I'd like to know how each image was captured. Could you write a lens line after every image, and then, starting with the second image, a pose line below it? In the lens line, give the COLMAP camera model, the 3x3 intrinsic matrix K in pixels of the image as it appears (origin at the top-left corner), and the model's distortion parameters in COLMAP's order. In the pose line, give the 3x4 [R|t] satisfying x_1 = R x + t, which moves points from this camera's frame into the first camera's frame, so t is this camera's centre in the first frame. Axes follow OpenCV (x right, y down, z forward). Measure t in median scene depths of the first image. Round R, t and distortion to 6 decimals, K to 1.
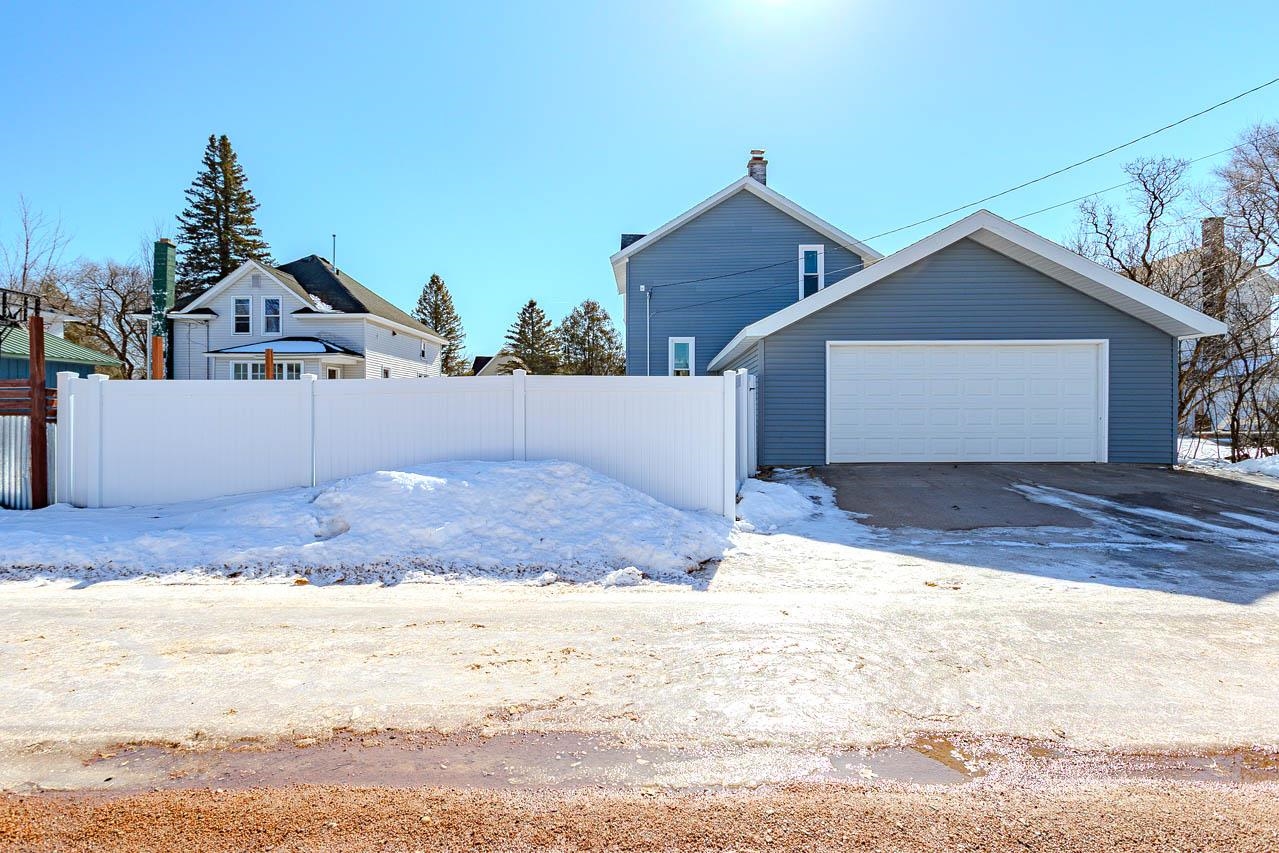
lens RADIAL K [[625.8, 0, 639.5], [0, 625.8, 426.5], [0, 0, 1]] dist [0.000964, 0.000398]
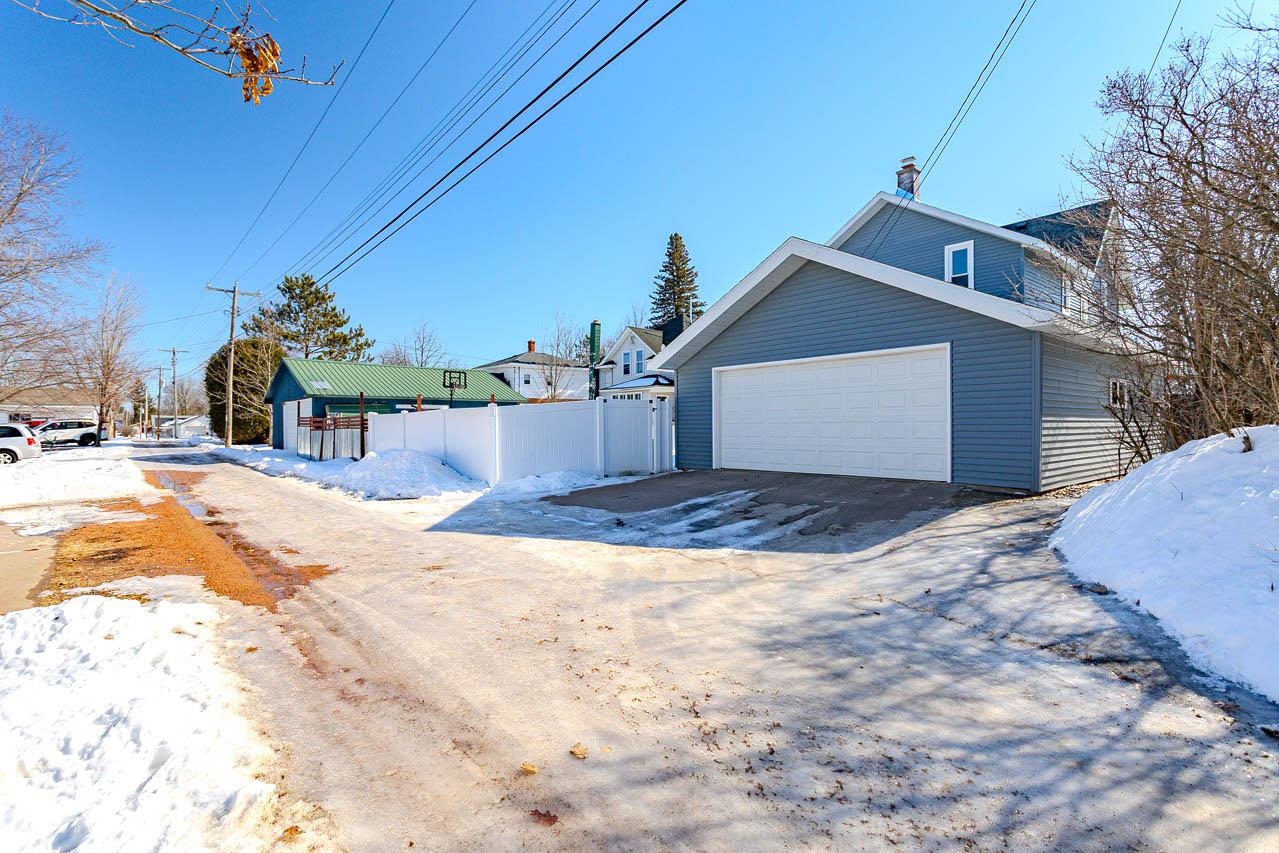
lens RADIAL K [[598.0, 0, 639.5], [0, 598.0, 426.5], [0, 0, 1]] dist [0.000184, 0.000056]
pose [[0.672052, -0.004509, -0.740490, 0.596873], [-0.011100, 0.999808, -0.016162, -0.001338], [0.740421, 0.019082, 0.671872, 0.064339]]
